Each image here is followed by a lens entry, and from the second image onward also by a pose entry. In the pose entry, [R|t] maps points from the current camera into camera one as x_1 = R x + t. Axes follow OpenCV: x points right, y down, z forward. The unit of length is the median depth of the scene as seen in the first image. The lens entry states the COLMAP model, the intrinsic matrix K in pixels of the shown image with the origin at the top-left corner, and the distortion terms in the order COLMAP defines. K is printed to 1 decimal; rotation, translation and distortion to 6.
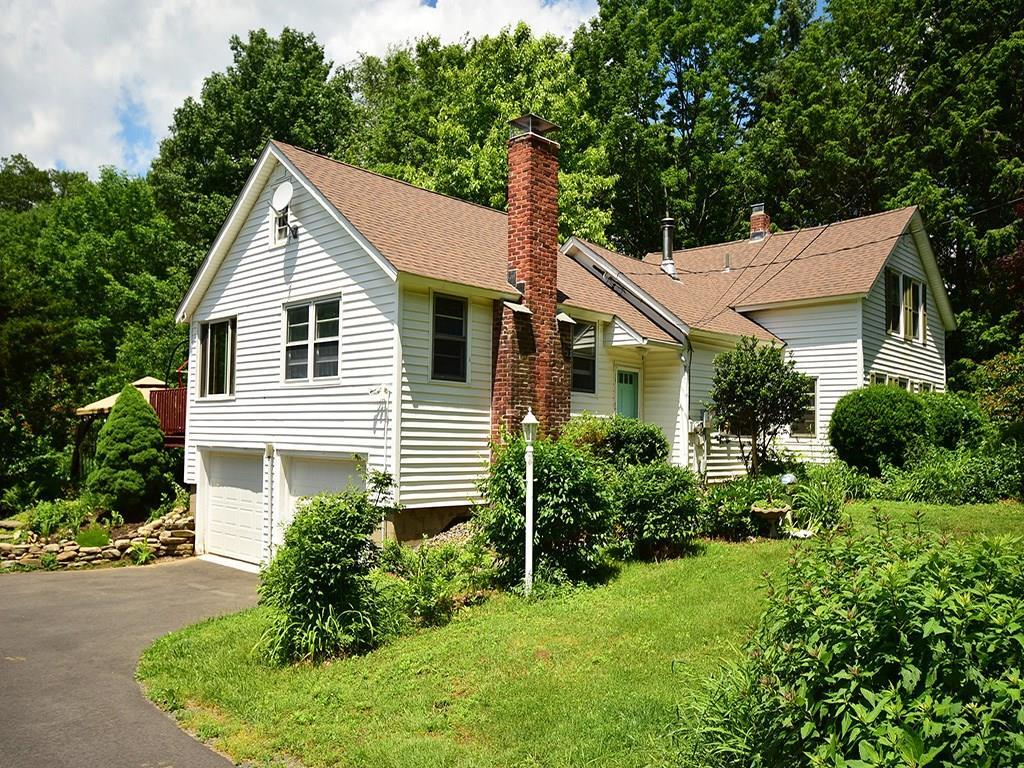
lens RADIAL K [[833.9, 0, 512.0], [0, 833.9, 384.0], [0, 0, 1]] dist [-0.012623, -0.001811]
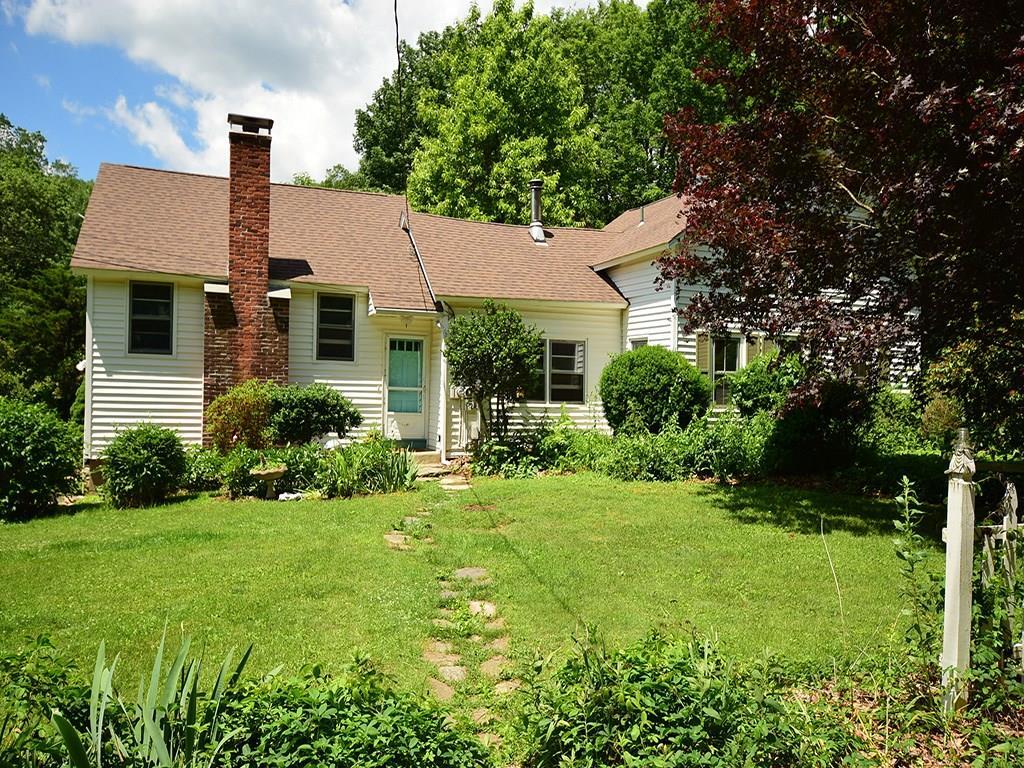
lens RADIAL K [[833.9, 0, 512.0], [0, 833.9, 384.0], [0, 0, 1]] dist [-0.012623, -0.001811]
pose [[0.906270, -0.000883, -0.422698, 0.845130], [0.021203, 0.998834, 0.043374, -0.001602], [0.422167, -0.048271, 0.905232, 0.132454]]
